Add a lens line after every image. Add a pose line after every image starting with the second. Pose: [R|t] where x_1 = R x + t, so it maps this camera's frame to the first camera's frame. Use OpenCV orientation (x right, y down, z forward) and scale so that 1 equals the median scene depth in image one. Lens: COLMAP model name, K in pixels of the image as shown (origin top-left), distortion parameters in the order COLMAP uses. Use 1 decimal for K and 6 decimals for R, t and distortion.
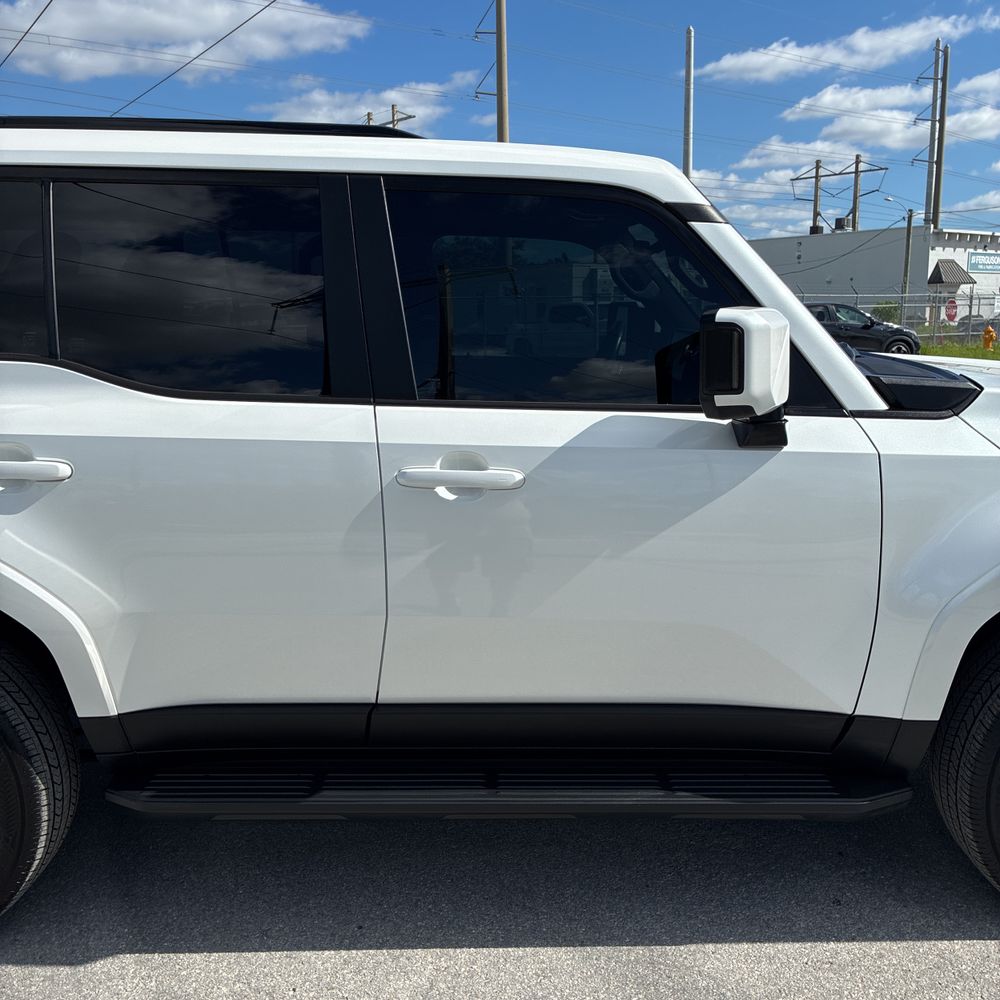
lens RADIAL K [[1020.4, 0, 506.7], [0, 1020.4, 511.4], [0, 0, 1]] dist [-0.000027, 0.003397]
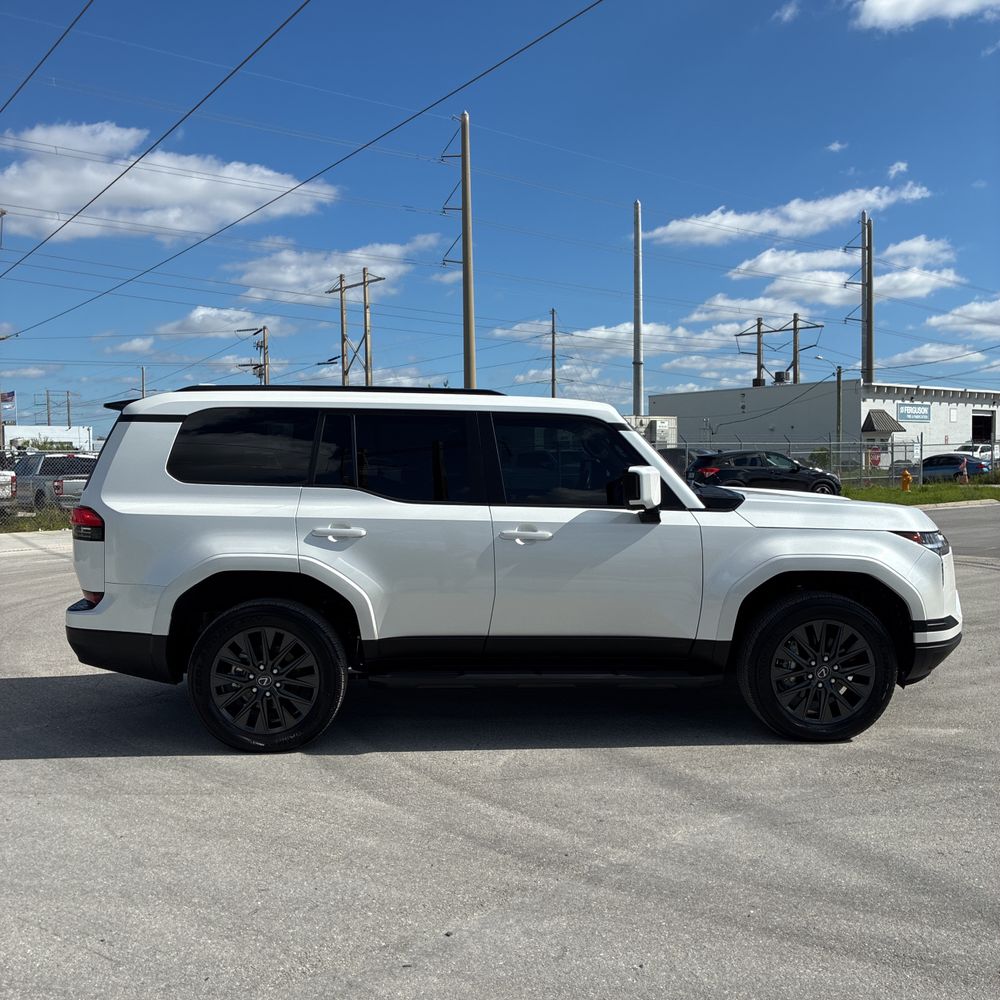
lens RADIAL K [[1031.4, 0, 500.0], [0, 1031.4, 500.0], [0, 0, 1]] dist [0.005993, 0.010120]
pose [[0.999409, -0.002680, 0.034283, -0.007532], [0.007812, 0.988583, -0.150475, 0.009856], [-0.033488, 0.150654, 0.988019, -0.055877]]
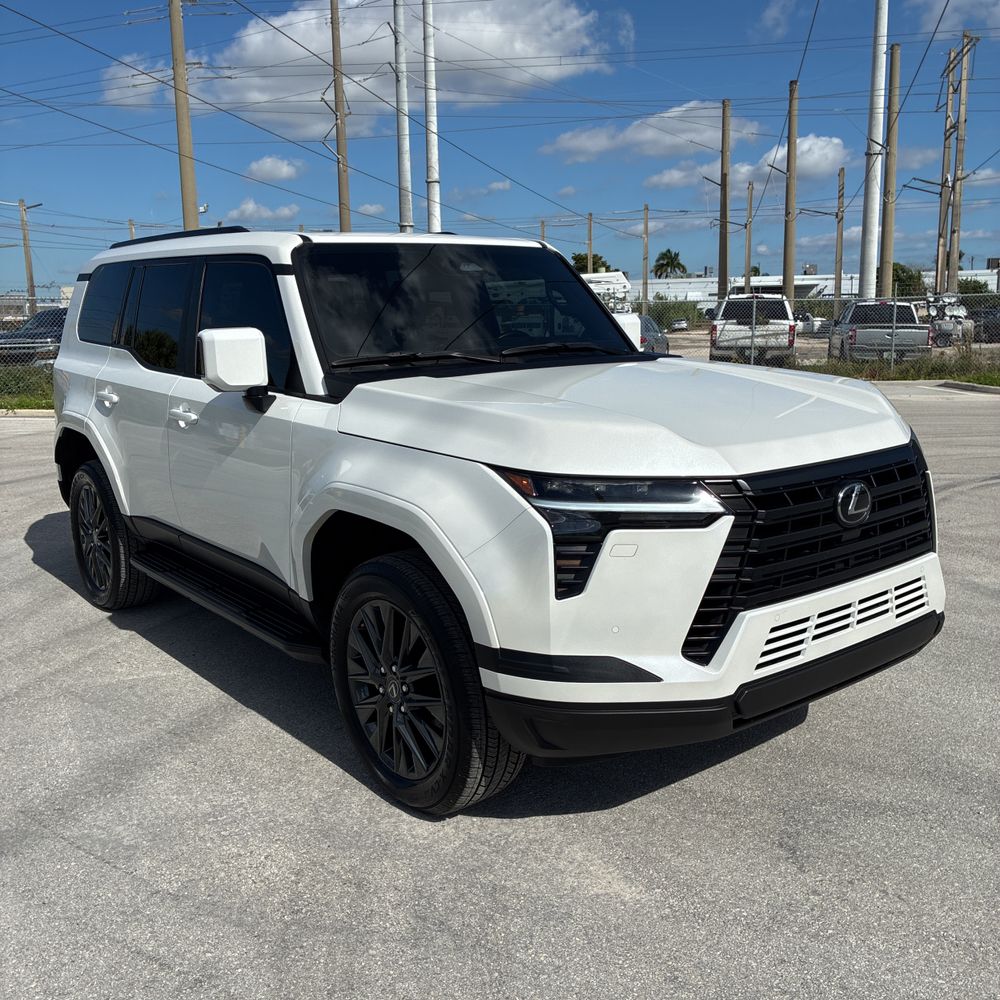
lens RADIAL K [[1038.9, 0, 502.4], [0, 1038.9, 532.5], [0, 0, 1]] dist [-0.002134, 0.027879]
pose [[0.606741, 0.163279, -0.777949, 0.073707], [-0.144173, 0.985049, 0.094303, -0.003467], [0.781716, 0.054942, 0.621210, 0.010707]]
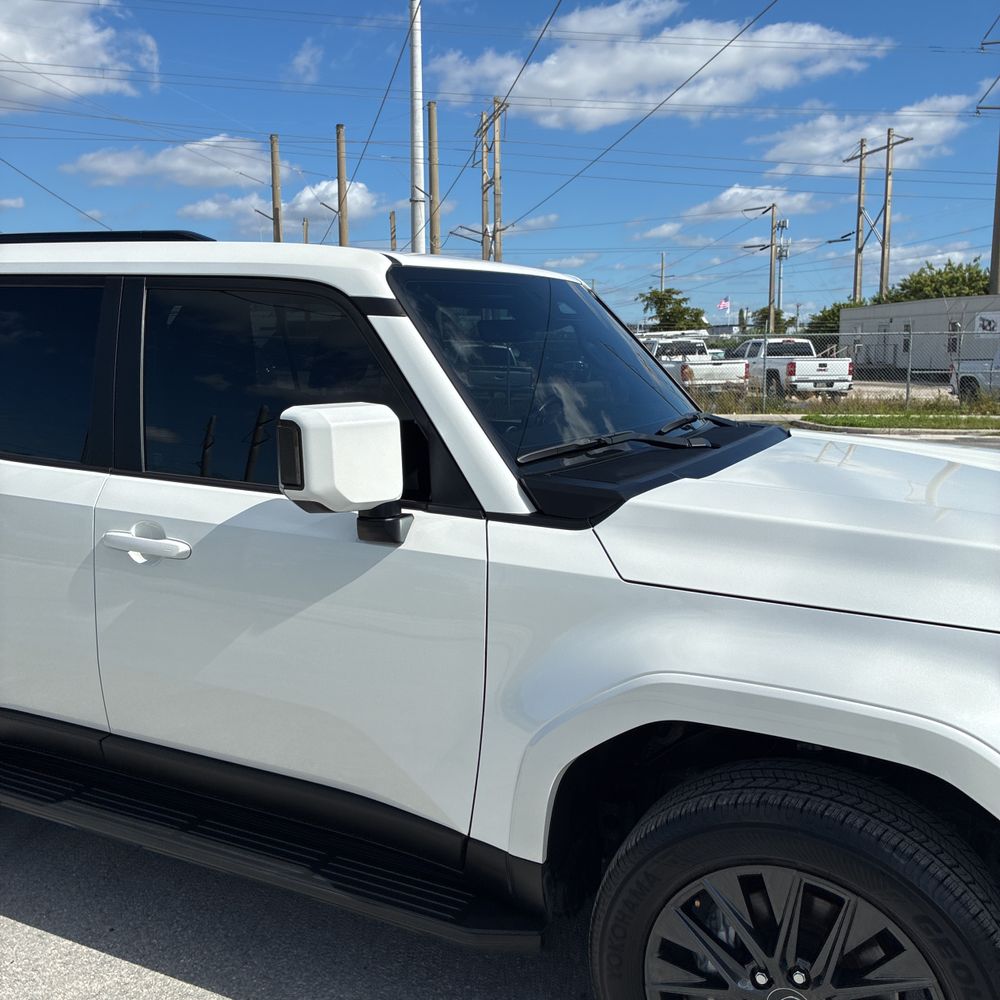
lens RADIAL K [[1049.4, 0, 493.5], [0, 1049.4, 505.9], [0, 0, 1]] dist [-0.014186, 0.047541]
pose [[0.887444, 0.080696, -0.453796, 0.032215], [-0.099141, 0.994929, -0.016957, -0.003697], [0.450126, 0.060038, 0.890944, 0.005600]]
